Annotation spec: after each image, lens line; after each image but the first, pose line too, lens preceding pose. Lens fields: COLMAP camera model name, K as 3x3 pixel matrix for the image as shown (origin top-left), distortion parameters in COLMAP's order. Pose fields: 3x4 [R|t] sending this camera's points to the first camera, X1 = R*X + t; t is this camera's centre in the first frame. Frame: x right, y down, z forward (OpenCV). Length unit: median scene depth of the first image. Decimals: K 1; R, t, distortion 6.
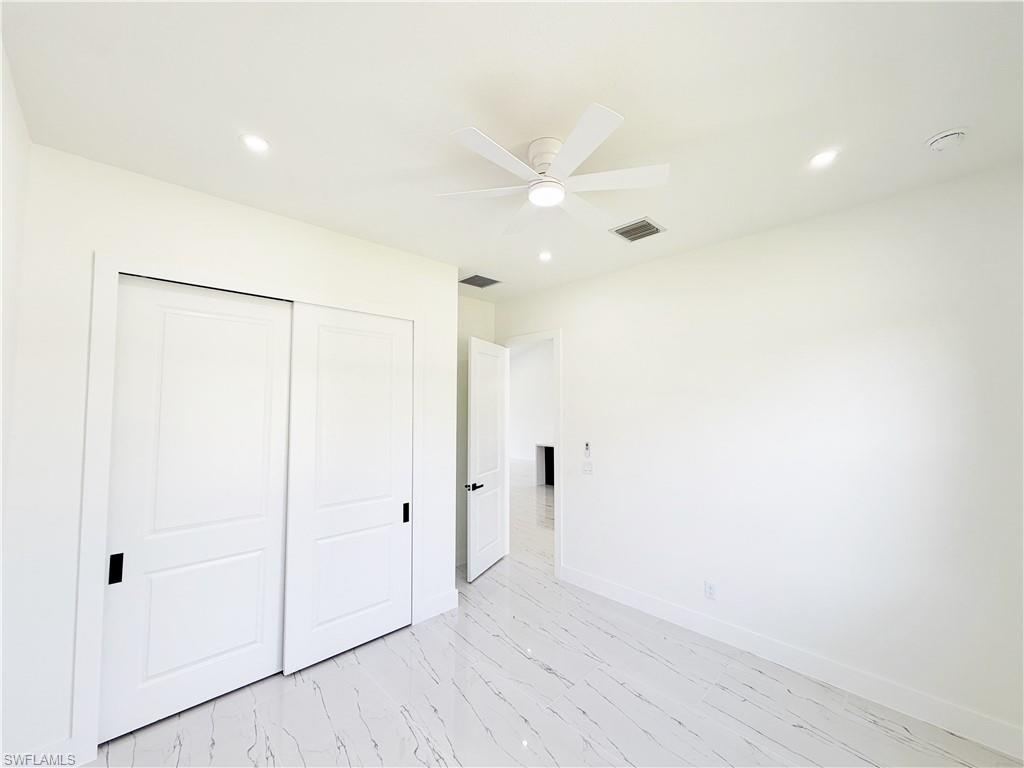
lens RADIAL K [[407.1, 0, 511.5], [0, 407.1, 385.6], [0, 0, 1]] dist [0.001055, -0.000089]
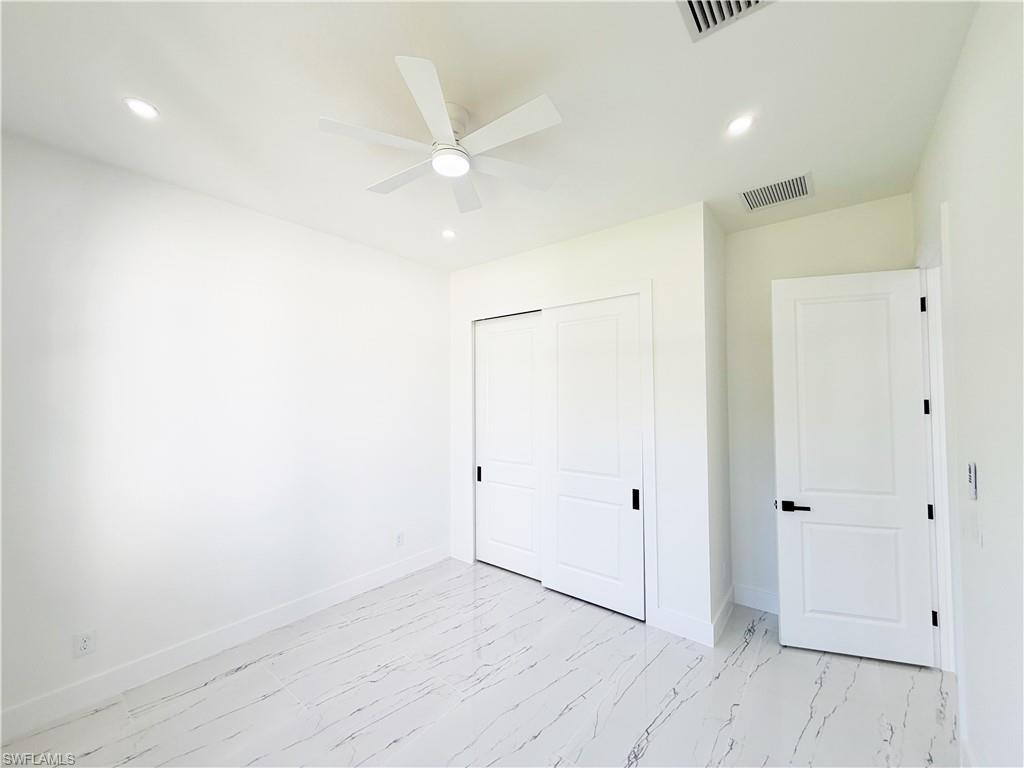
lens RADIAL K [[407.1, 0, 511.5], [0, 407.1, 385.6], [0, 0, 1]] dist [0.001055, -0.000089]
pose [[0.126725, -0.026857, -0.991574, 0.646343], [0.059243, 0.998054, -0.019461, 0.051885], [0.990167, -0.056278, 0.128069, 0.612866]]
